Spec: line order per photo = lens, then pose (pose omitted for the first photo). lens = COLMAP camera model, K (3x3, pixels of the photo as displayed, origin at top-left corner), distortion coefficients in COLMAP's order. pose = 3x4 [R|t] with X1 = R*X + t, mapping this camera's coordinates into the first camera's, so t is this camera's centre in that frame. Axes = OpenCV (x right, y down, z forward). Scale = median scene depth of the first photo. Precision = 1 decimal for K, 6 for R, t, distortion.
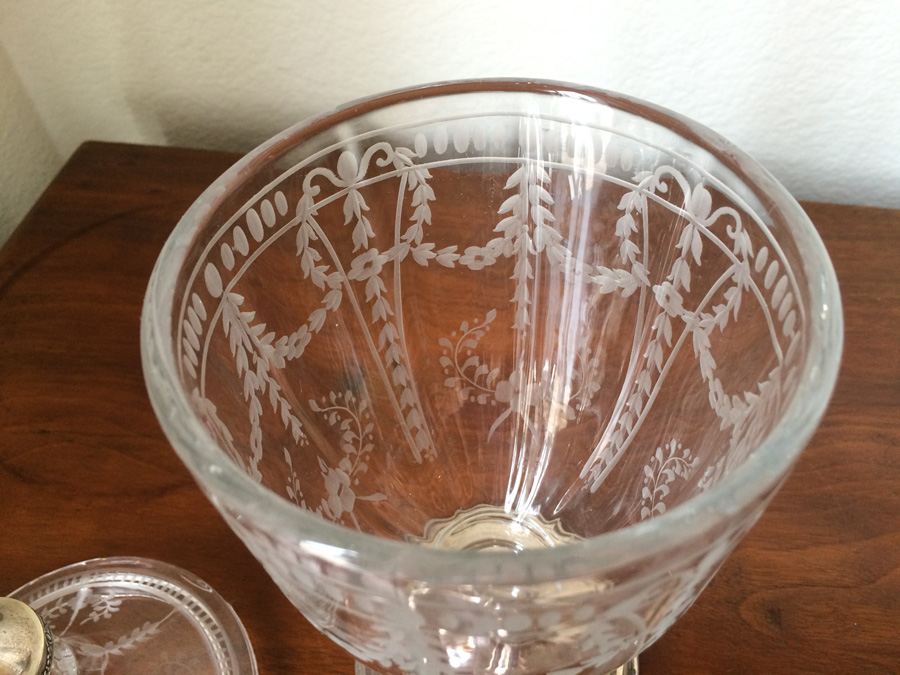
lens RADIAL K [[789.9, 0, 446.4], [0, 789.9, 336.3], [0, 0, 1]] dist [0.026235, -0.066426]
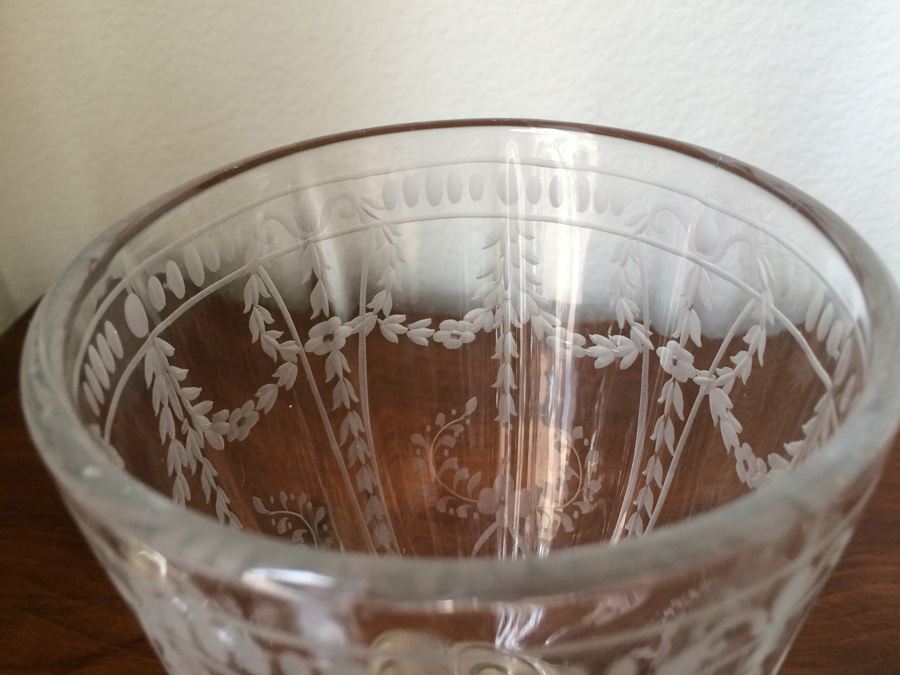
lens RADIAL K [[789.9, 0, 449.6], [0, 789.9, 339.3], [0, 0, 1]] dist [0.026235, -0.066426]
pose [[0.999299, -0.007770, 0.036618, 0.001971], [0.016703, 0.967989, -0.250438, 0.131718], [-0.033500, 0.250874, 0.967440, 0.154364]]
